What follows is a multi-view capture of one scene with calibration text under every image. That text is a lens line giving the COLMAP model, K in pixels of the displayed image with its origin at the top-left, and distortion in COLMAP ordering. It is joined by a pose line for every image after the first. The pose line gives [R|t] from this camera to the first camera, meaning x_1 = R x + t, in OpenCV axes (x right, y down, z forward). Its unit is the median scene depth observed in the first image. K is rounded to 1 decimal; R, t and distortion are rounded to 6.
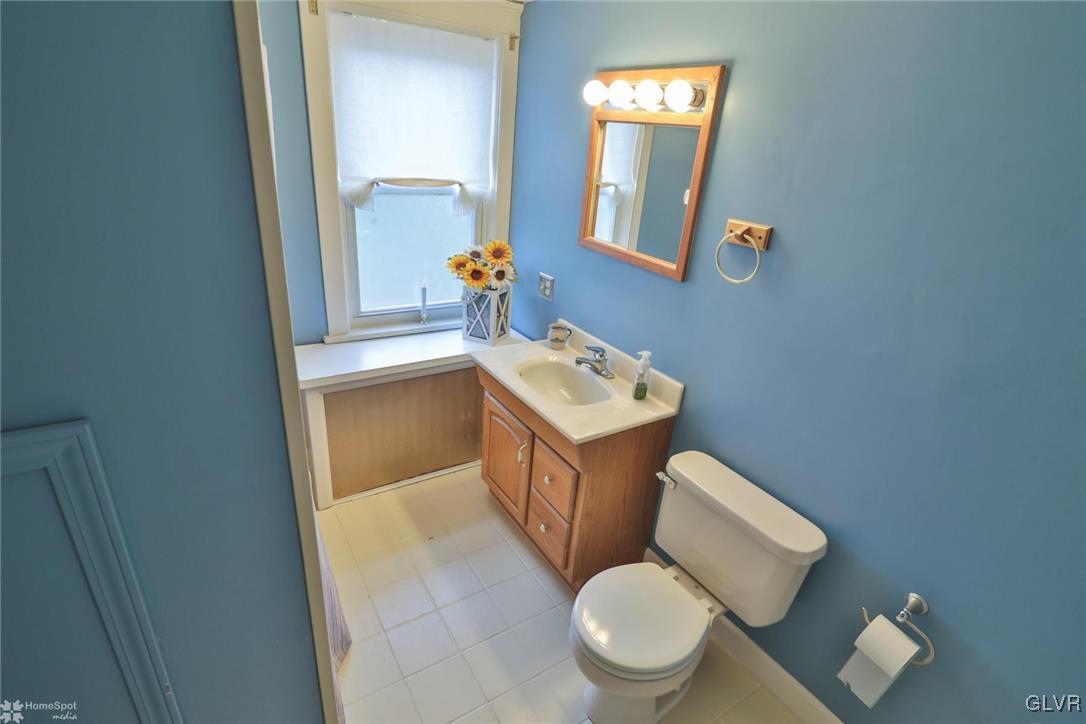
lens RADIAL K [[509.8, 0, 543.0], [0, 509.8, 362.0], [0, 0, 1]] dist [-0.013104, -0.000074]
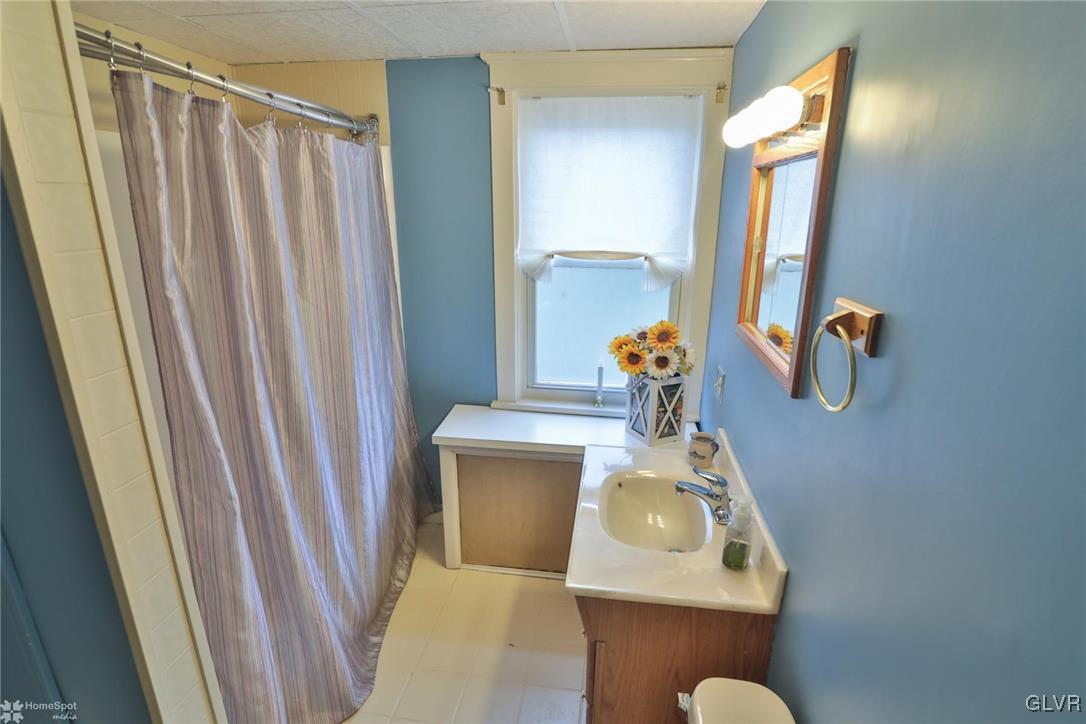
lens RADIAL K [[529.0, 0, 541.0], [0, 529.0, 369.5], [0, 0, 1]] dist [-0.019453, -0.000605]
pose [[0.762792, 0.122318, -0.634970, 0.310532], [-0.214869, 0.974097, -0.070478, -0.056985], [0.609901, 0.190195, 0.769315, 0.227564]]
